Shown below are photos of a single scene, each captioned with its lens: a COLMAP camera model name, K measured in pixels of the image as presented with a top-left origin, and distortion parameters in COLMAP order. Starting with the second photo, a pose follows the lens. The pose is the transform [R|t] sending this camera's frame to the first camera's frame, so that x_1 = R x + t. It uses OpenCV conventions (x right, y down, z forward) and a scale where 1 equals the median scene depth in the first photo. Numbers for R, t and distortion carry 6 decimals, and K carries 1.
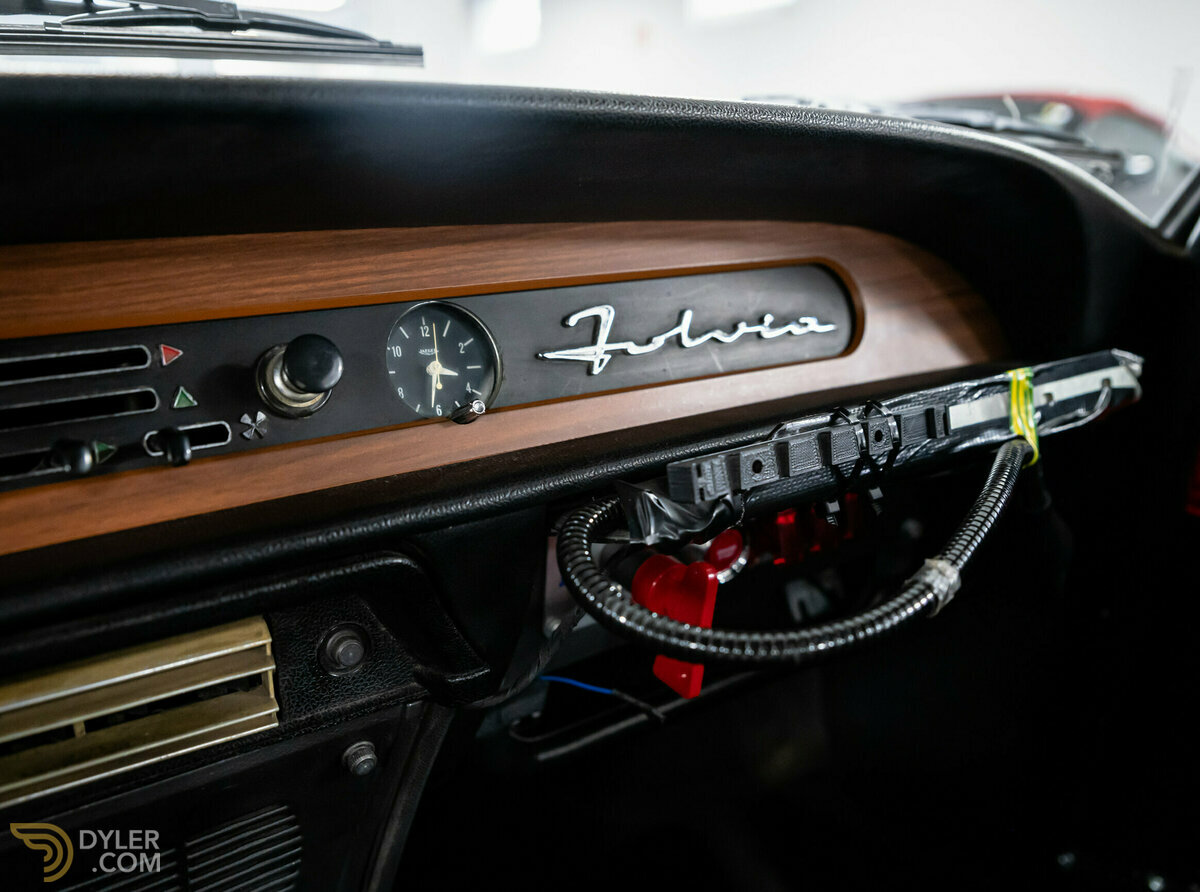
lens RADIAL K [[1030.7, 0, 600.0], [0, 1030.7, 446.0], [0, 0, 1]] dist [-0.044647, -0.000507]
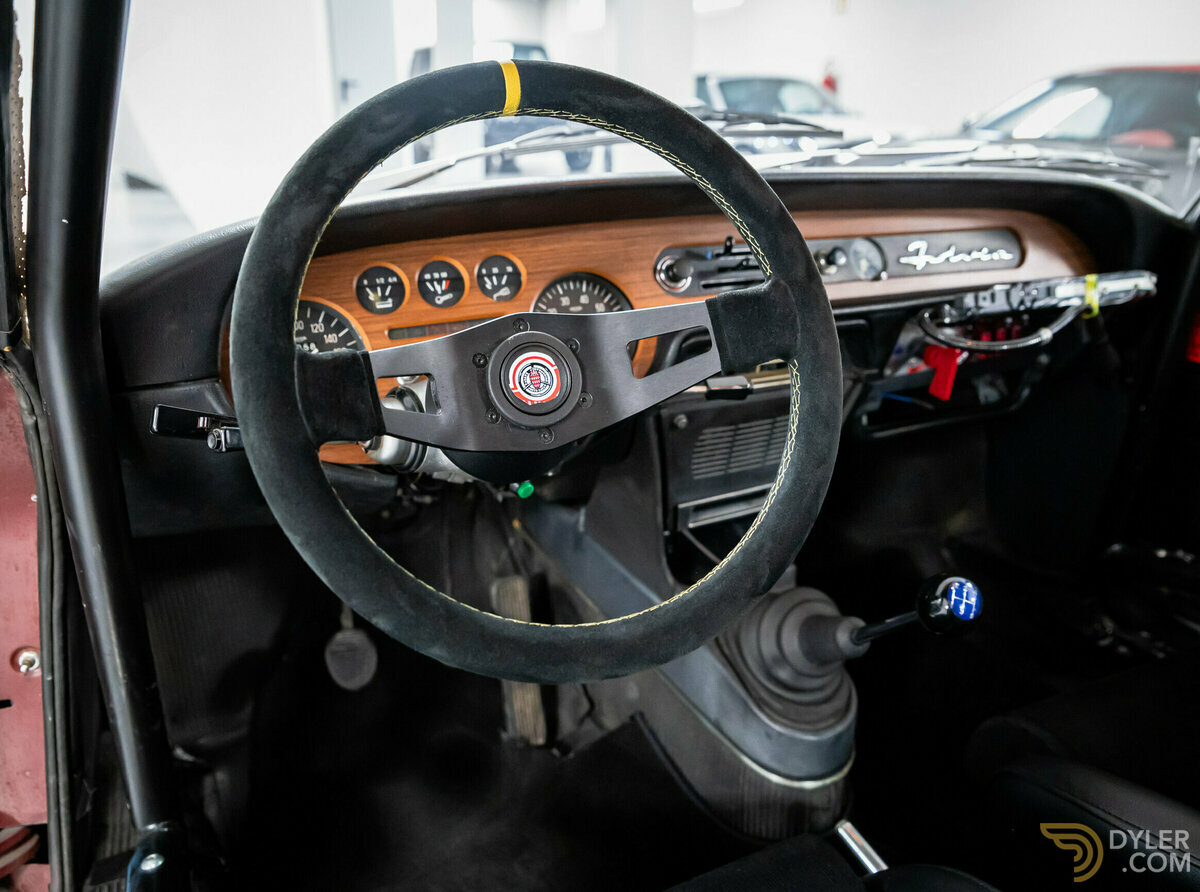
lens RADIAL K [[1029.6, 0, 600.0], [0, 1029.6, 446.0], [0, 0, 1]] dist [-0.007189, -0.004232]
pose [[0.989464, 0.066658, -0.128519, -0.422160], [-0.059461, 0.996483, 0.059043, 0.264519], [0.132003, -0.050779, 0.989948, -1.657854]]
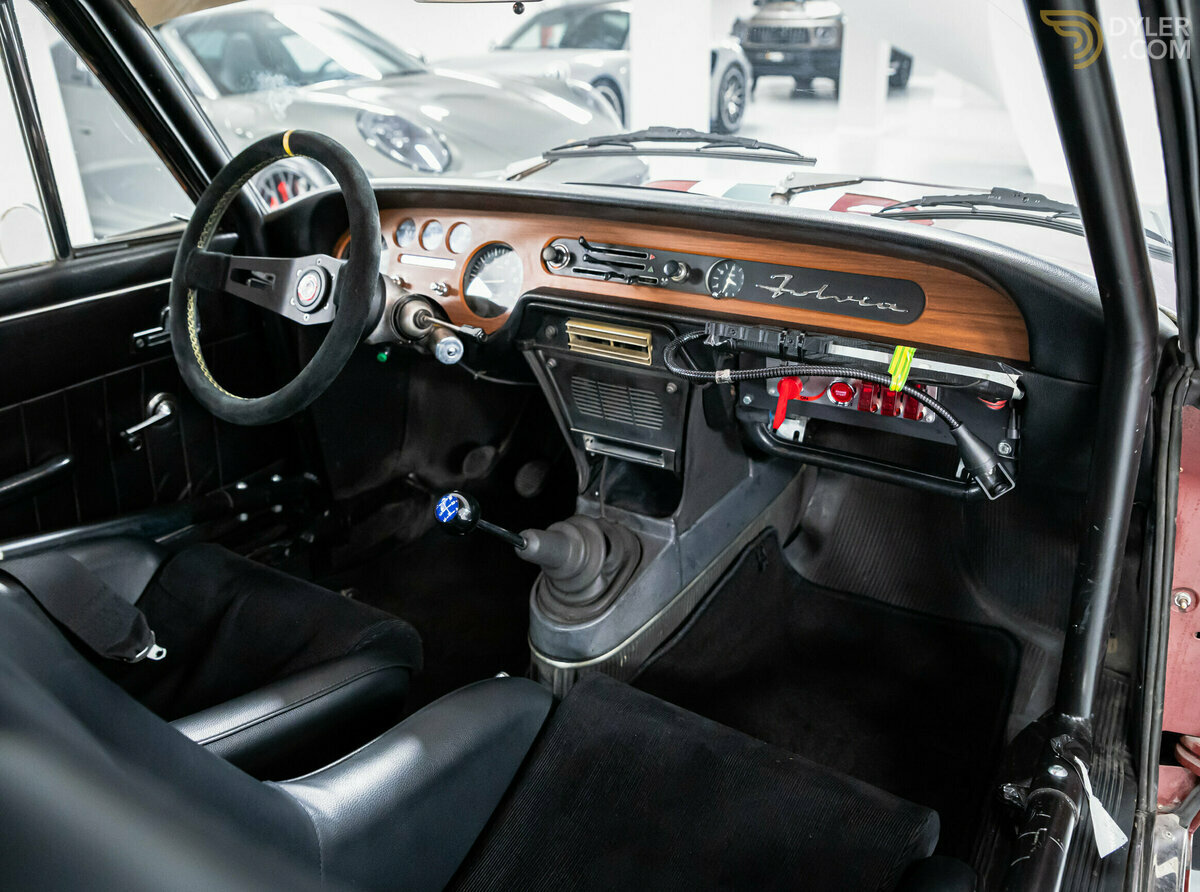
lens RADIAL K [[1029.6, 0, 600.0], [0, 1029.6, 446.0], [0, 0, 1]] dist [-0.007189, -0.004232]
pose [[0.343306, 0.373053, -0.861958, 2.341382], [-0.236302, 0.922521, 0.305149, -0.431036], [0.909012, 0.098923, 0.404860, -0.492671]]
